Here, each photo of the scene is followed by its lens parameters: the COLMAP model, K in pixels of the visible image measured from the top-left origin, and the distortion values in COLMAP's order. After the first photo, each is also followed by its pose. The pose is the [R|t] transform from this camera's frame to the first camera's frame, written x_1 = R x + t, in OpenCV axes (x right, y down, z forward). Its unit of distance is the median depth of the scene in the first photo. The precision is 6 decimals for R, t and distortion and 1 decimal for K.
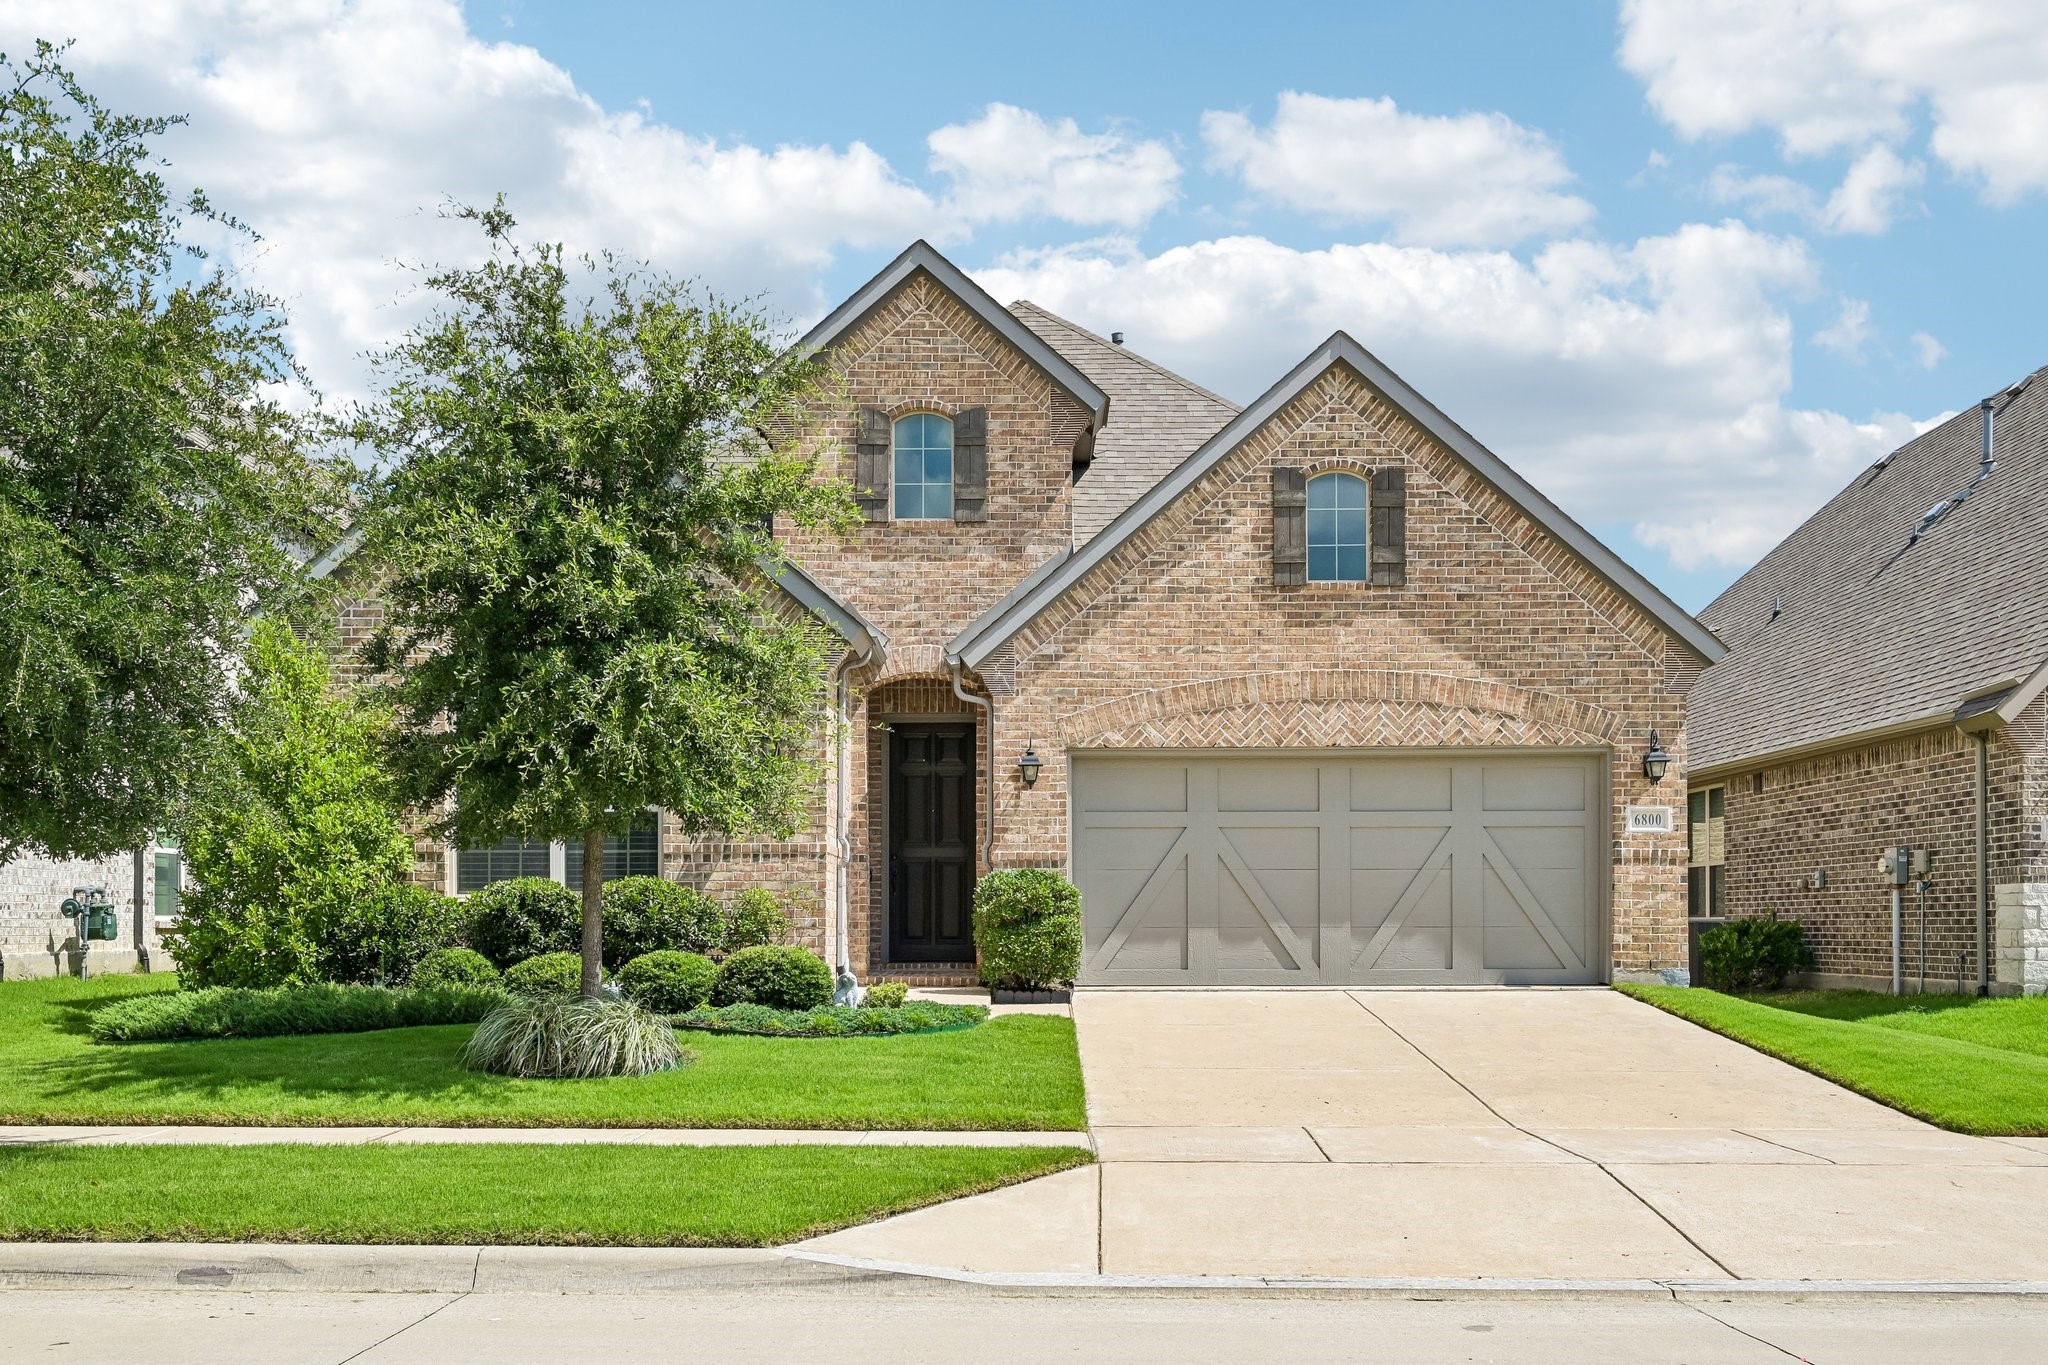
lens RADIAL K [[1767.1, 0, 1027.1], [0, 1767.1, 682.2], [0, 0, 1]] dist [-0.032148, -0.000360]
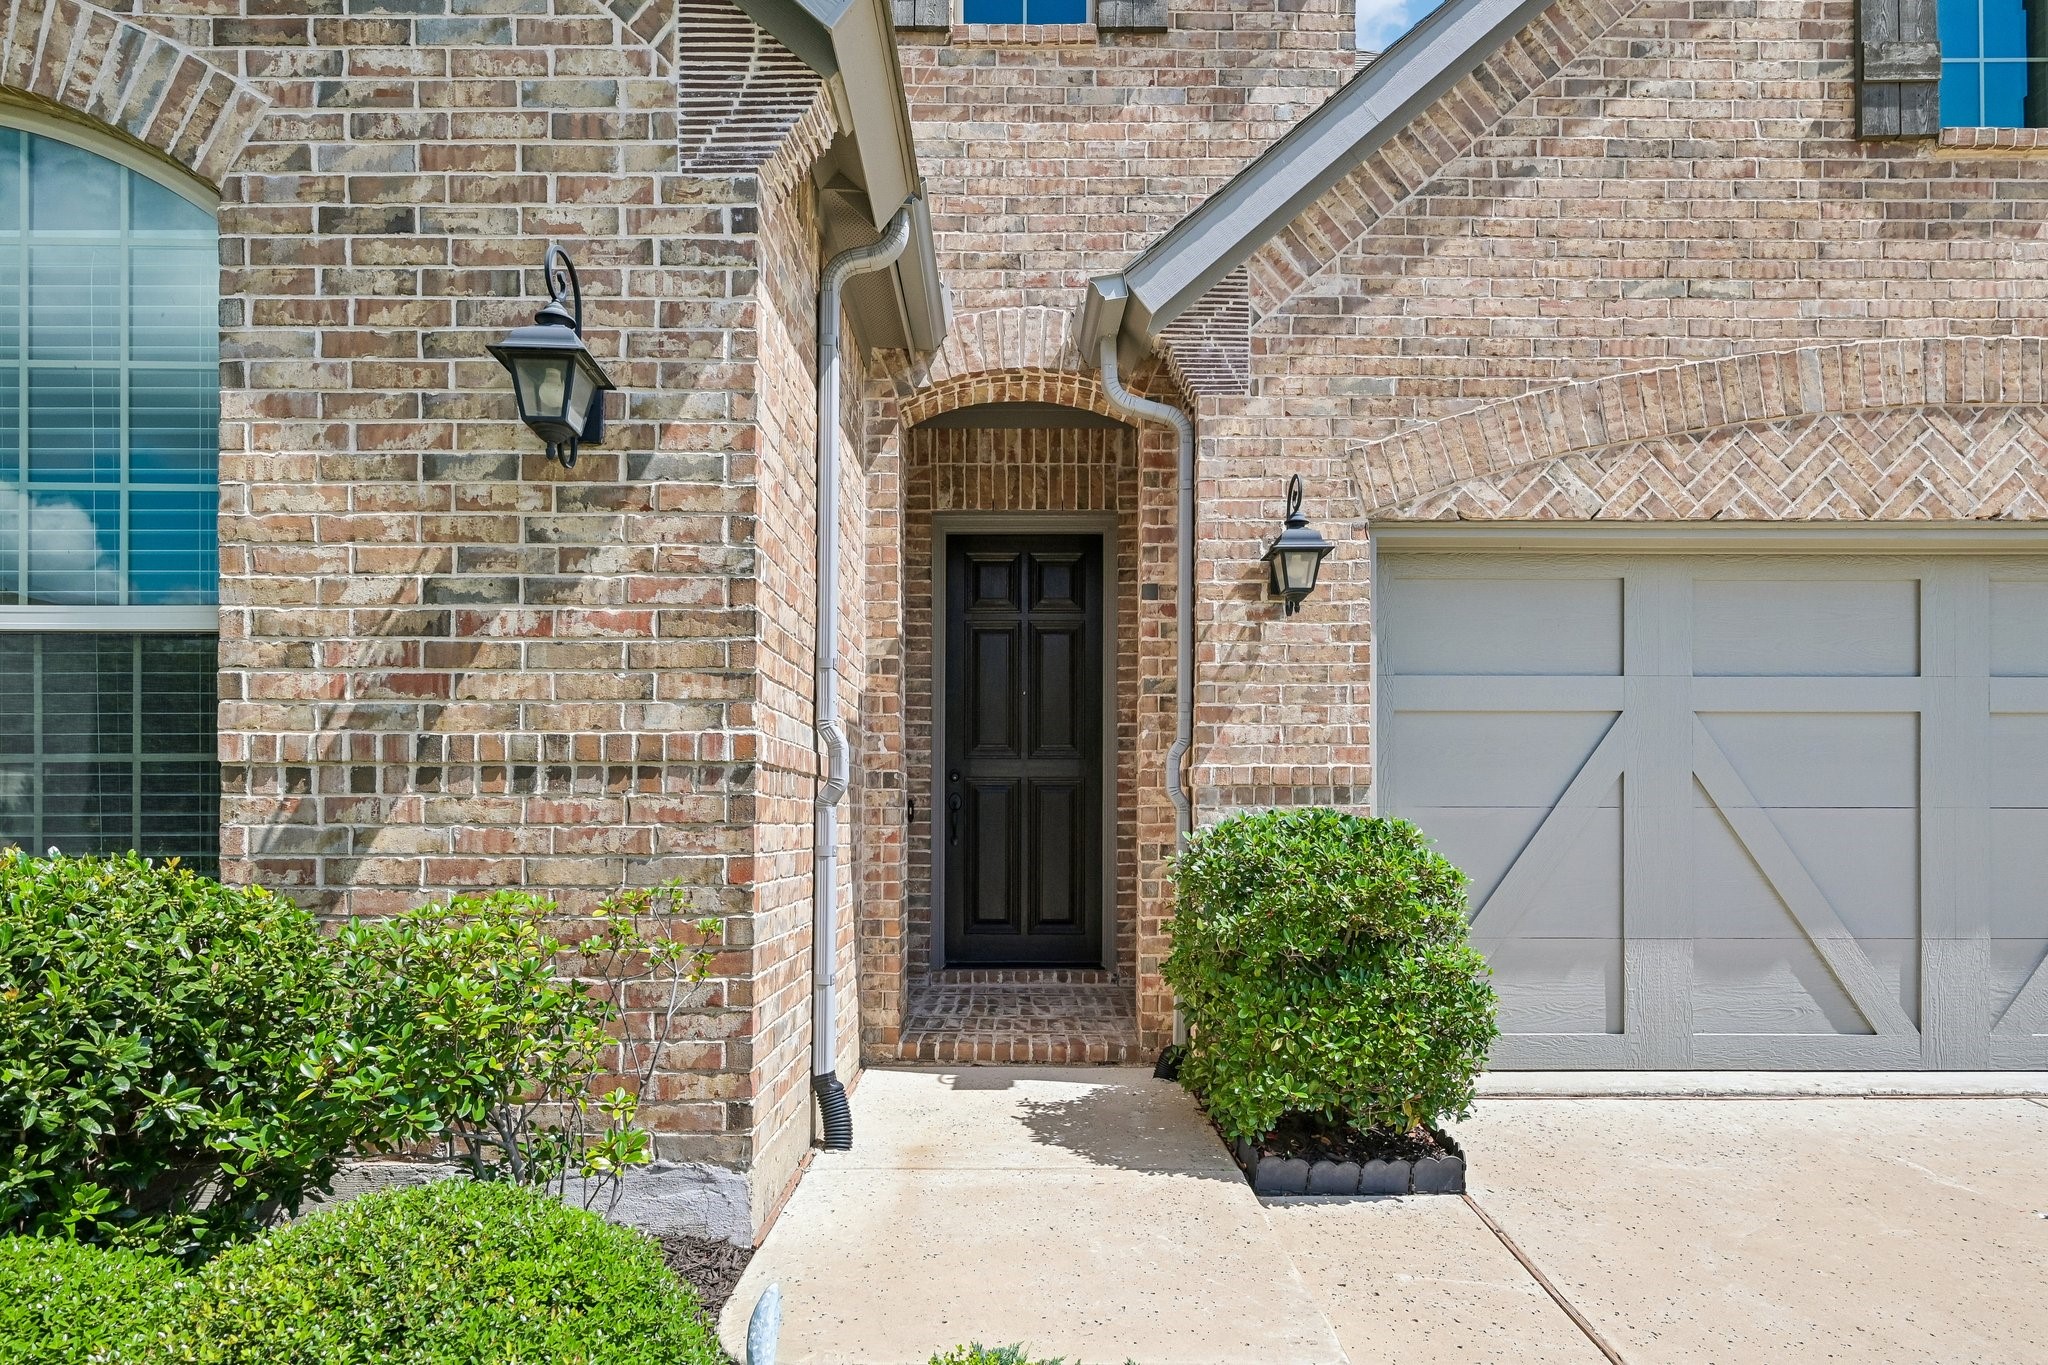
lens RADIAL K [[1107.3, 0, 985.4], [0, 1107.3, 646.5], [0, 0, 1]] dist [-0.002333, 0.001625]
pose [[0.999542, 0.000144, -0.030269, -0.061669], [-0.000637, 0.999867, -0.016285, 0.071779], [0.030263, 0.016297, 0.999409, 0.731434]]
